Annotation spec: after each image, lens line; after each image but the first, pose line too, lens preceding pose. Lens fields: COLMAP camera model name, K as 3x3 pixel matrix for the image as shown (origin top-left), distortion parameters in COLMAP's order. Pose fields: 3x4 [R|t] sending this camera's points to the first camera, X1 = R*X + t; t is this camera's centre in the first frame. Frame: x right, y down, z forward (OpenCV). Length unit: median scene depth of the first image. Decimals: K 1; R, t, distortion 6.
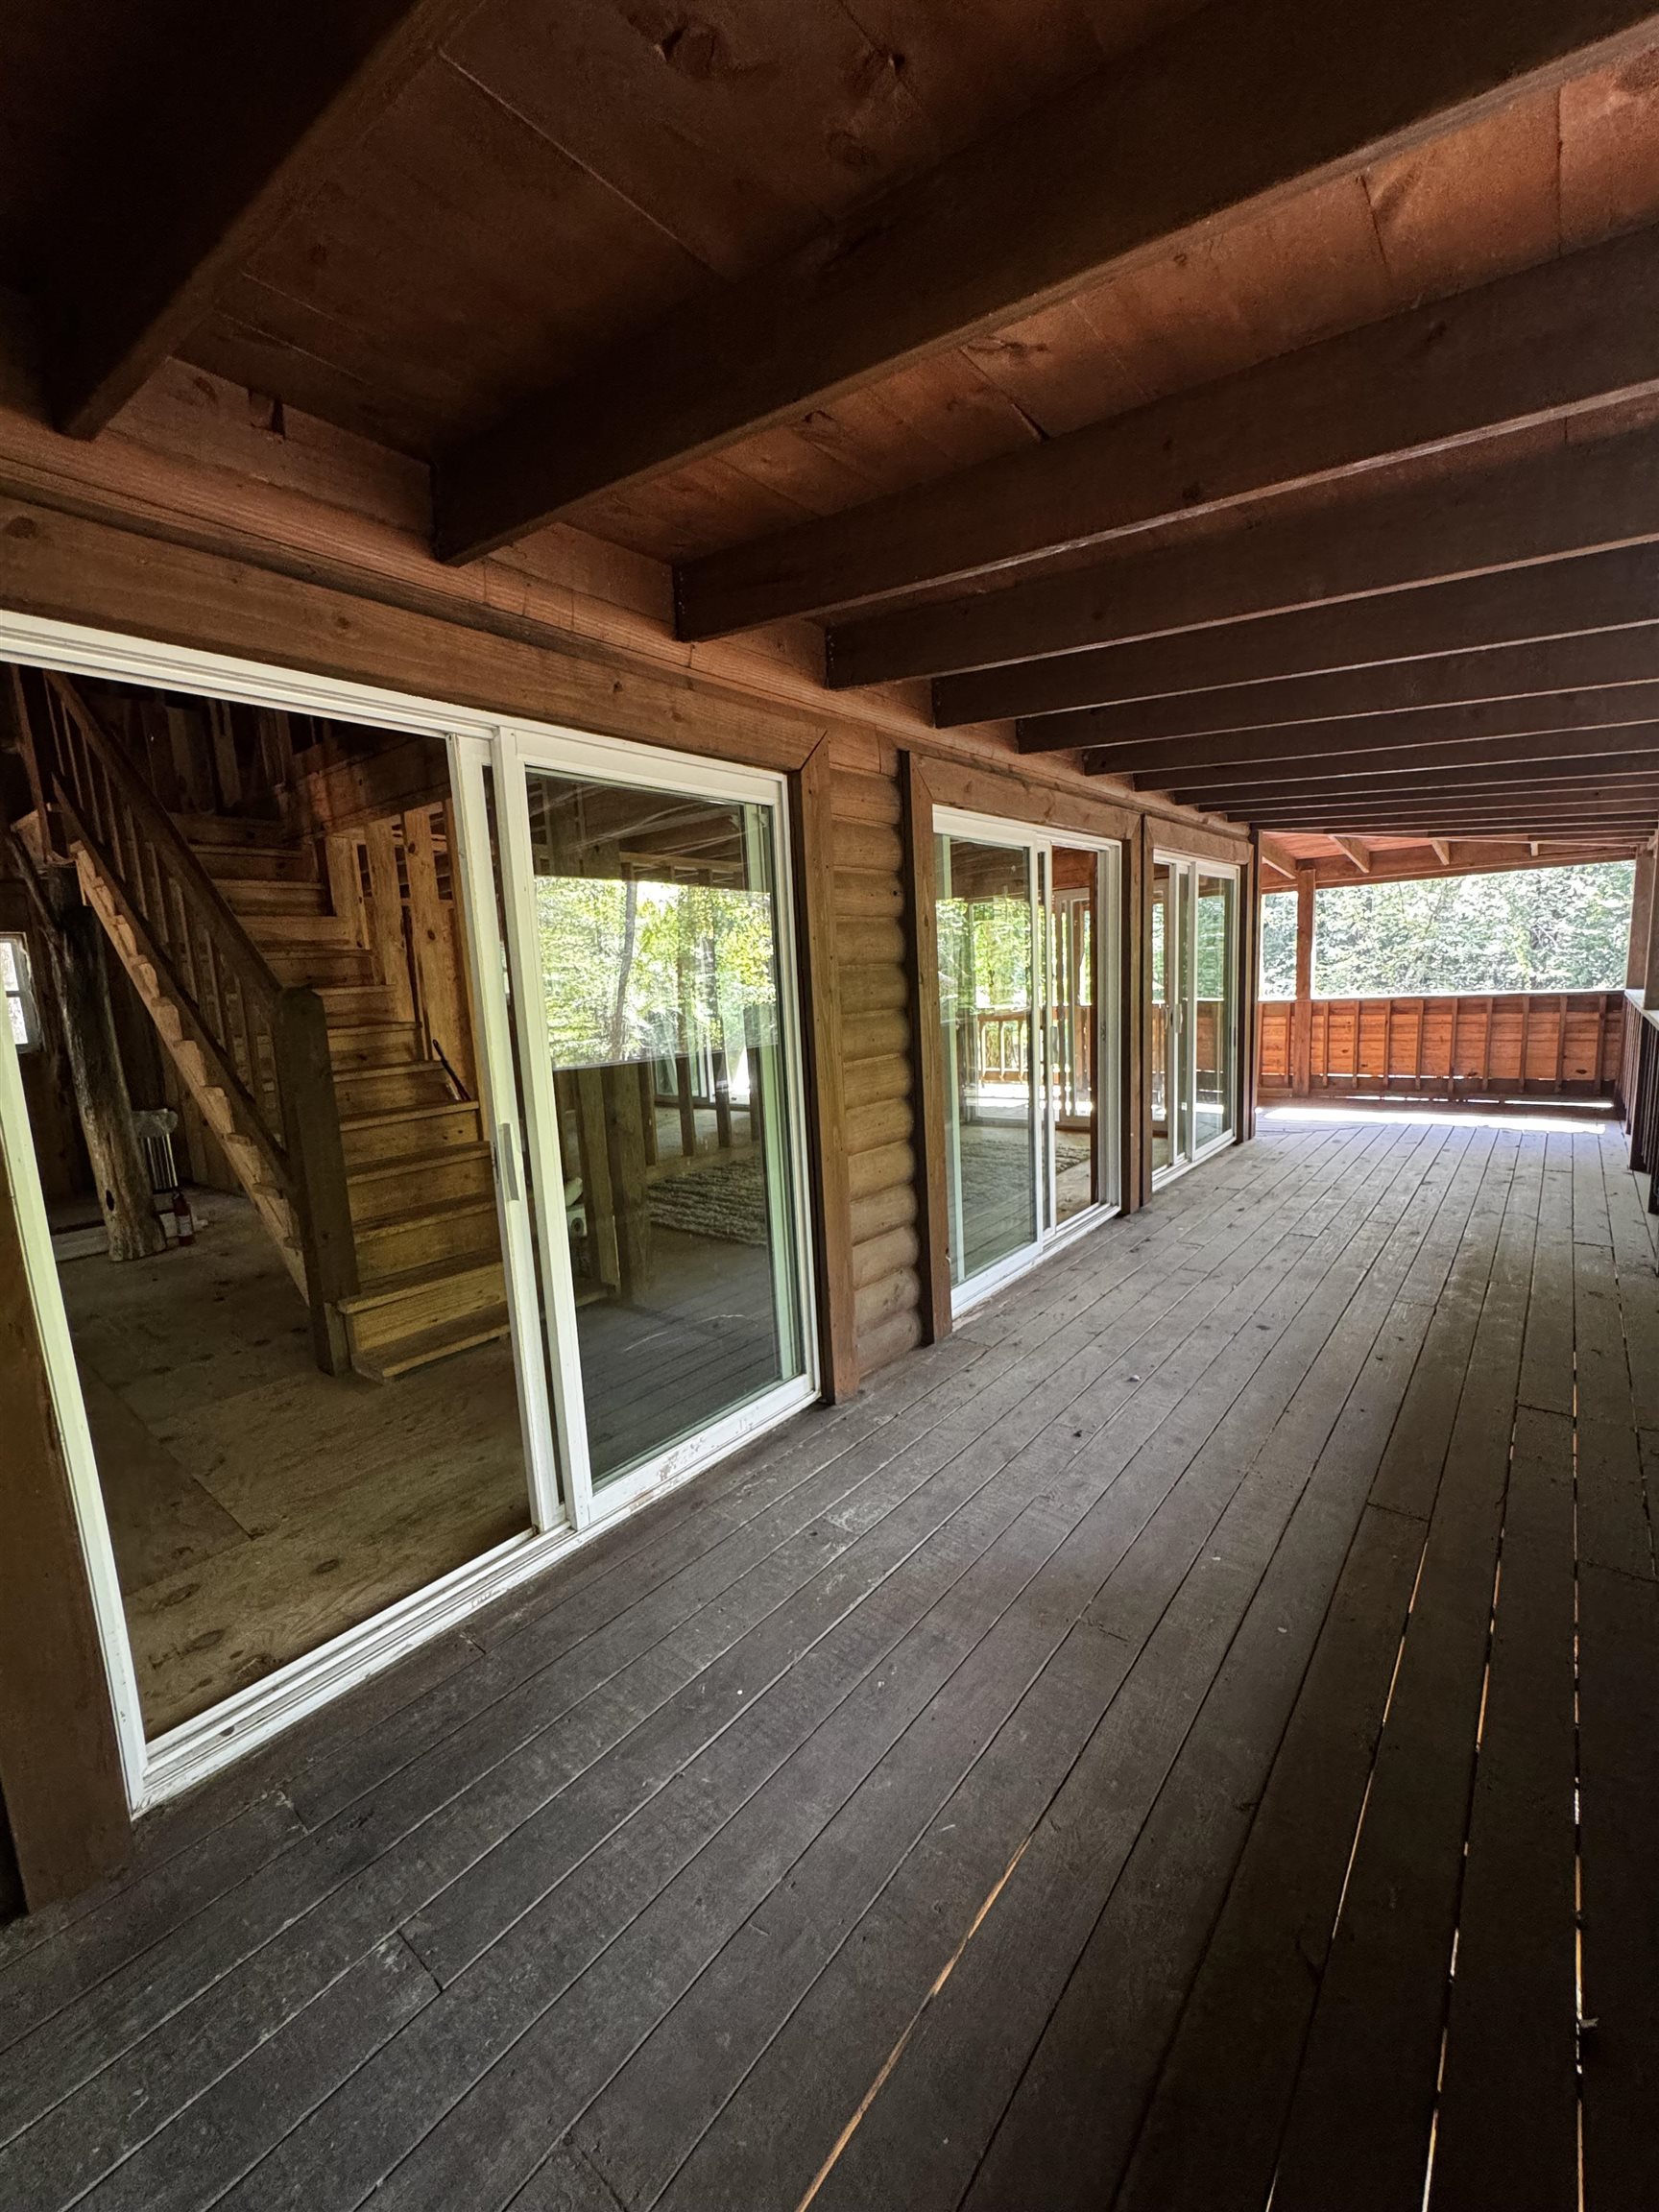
lens RADIAL K [[887.3, 0, 835.9], [0, 887.3, 1107.0], [0, 0, 1]] dist [-0.002507, 0.000467]
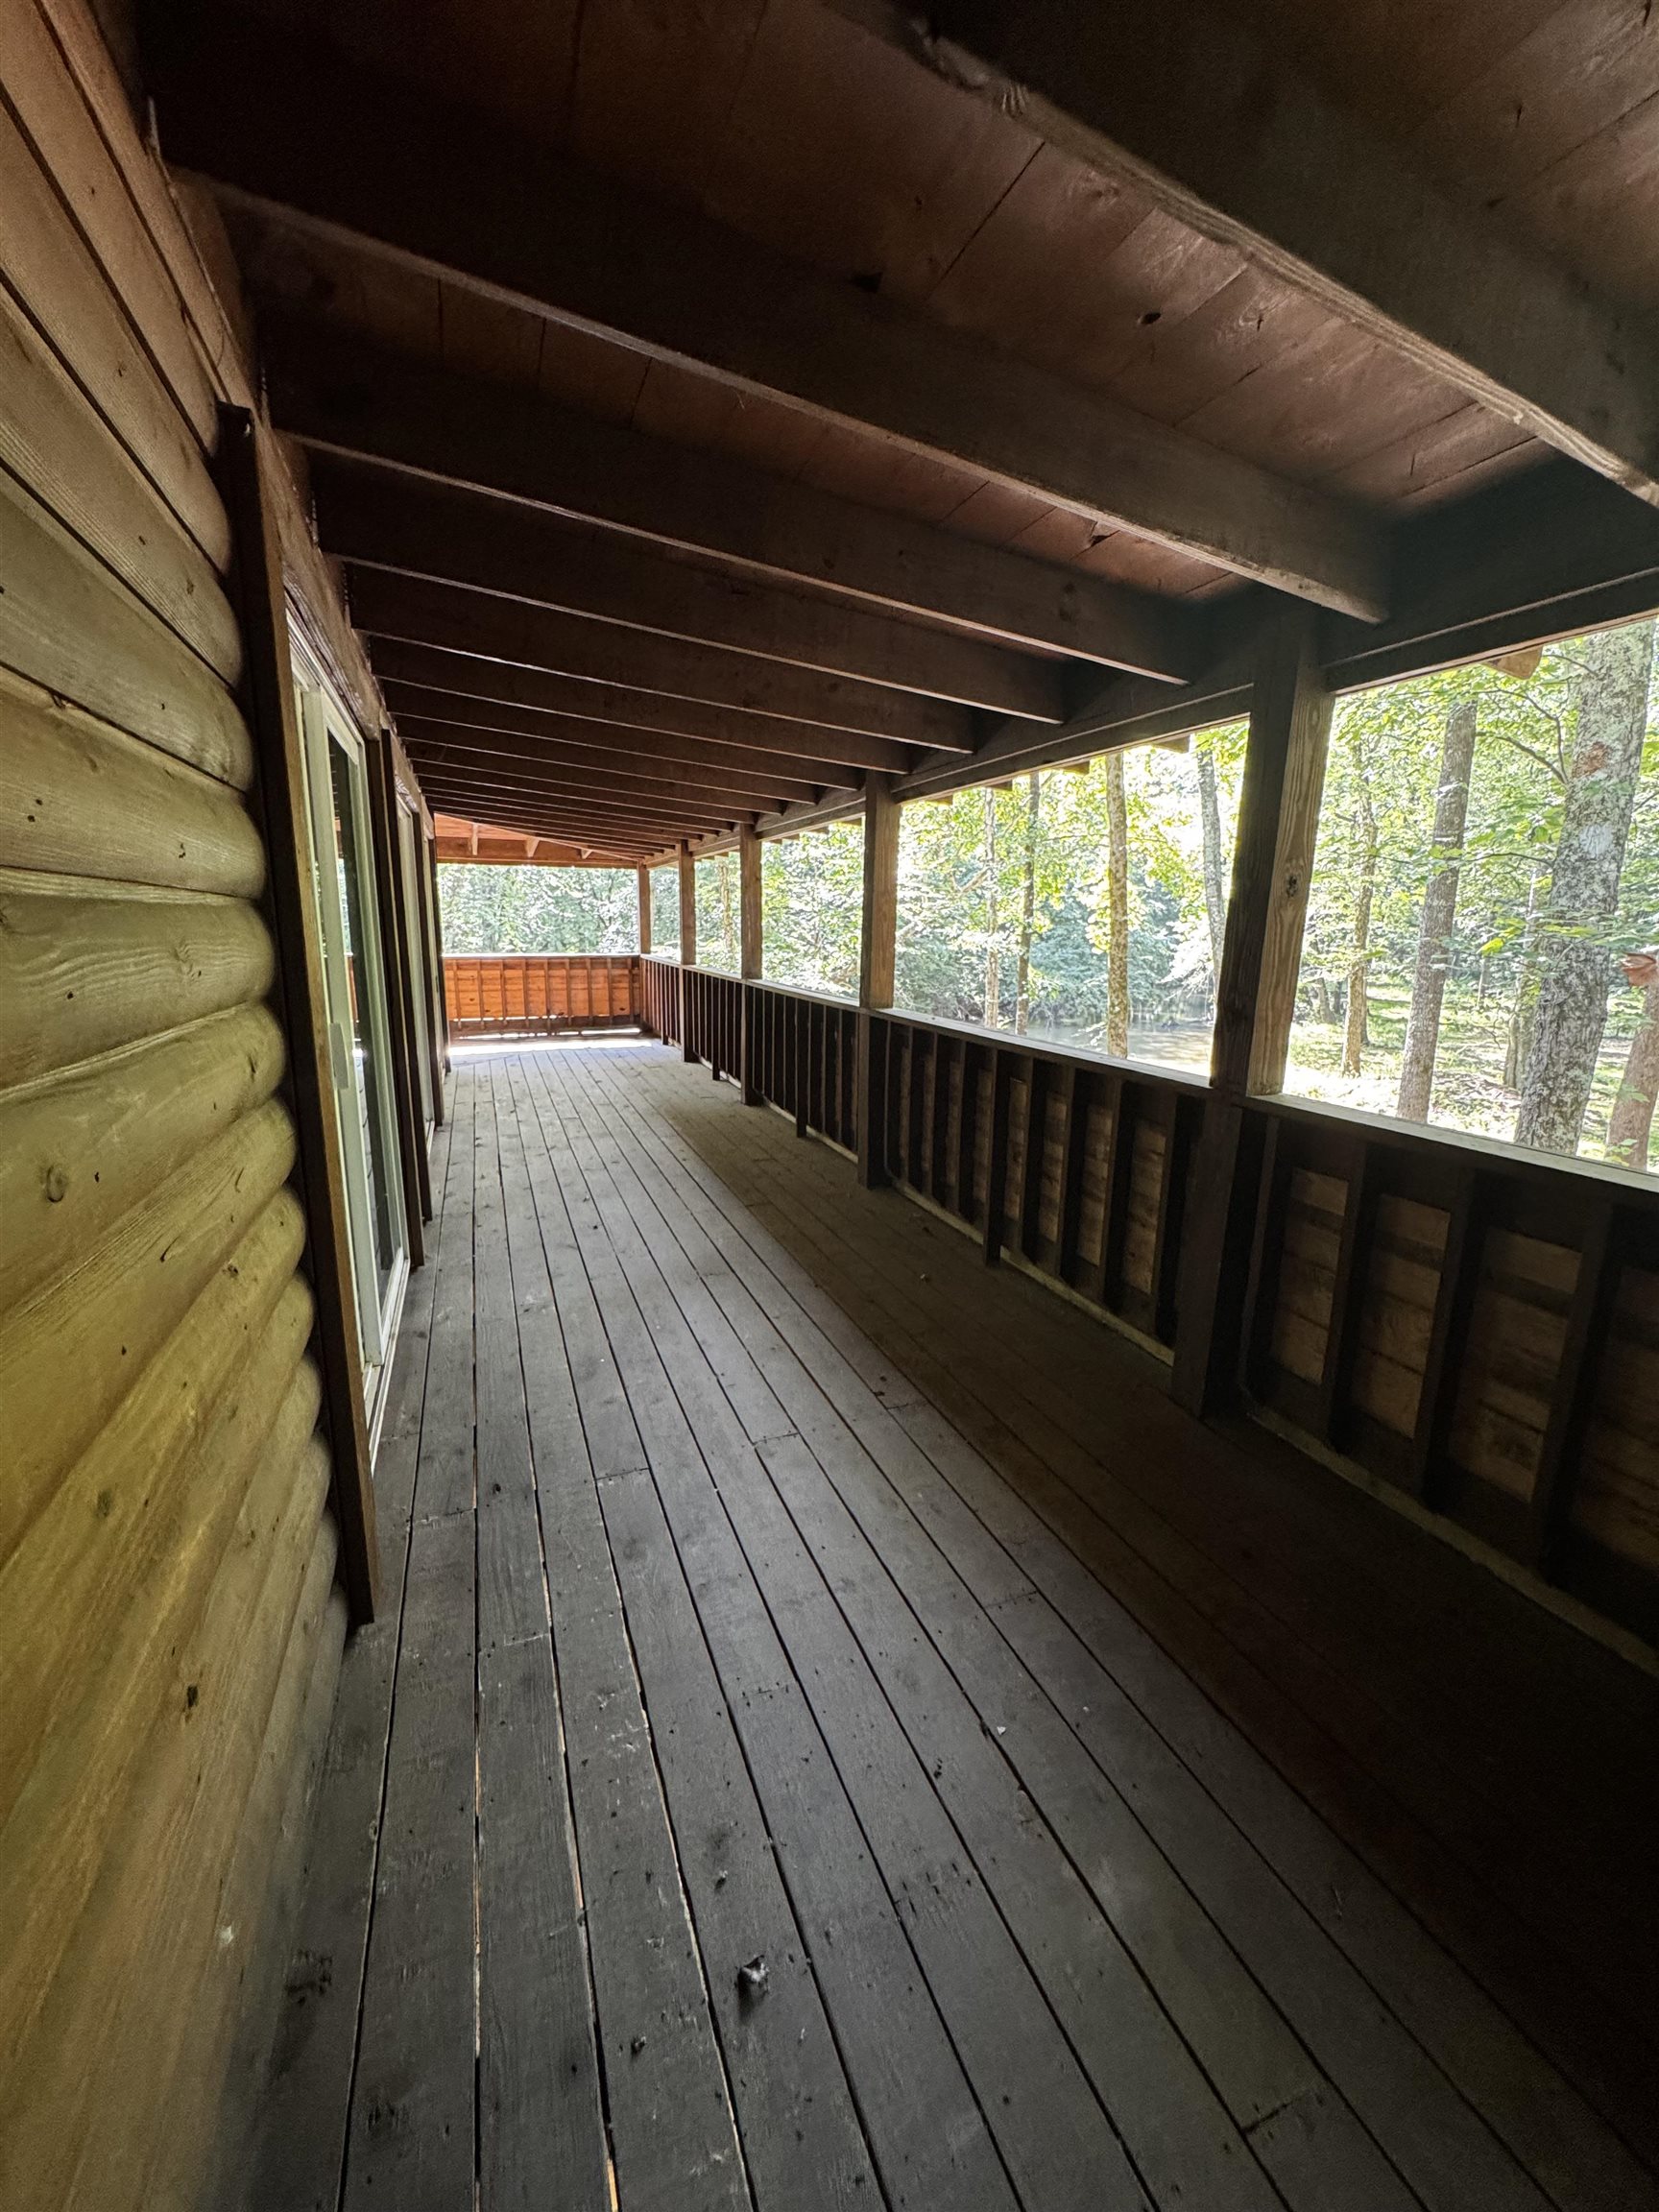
lens RADIAL K [[887.3, 0, 828.1], [0, 887.3, 1112.0], [0, 0, 1]] dist [-0.002507, 0.000467]
pose [[0.494189, -0.125429, 0.860259, -0.287223], [0.086752, 0.991713, 0.094759, 0.019945], [-0.865015, 0.027800, 0.500975, -0.045564]]
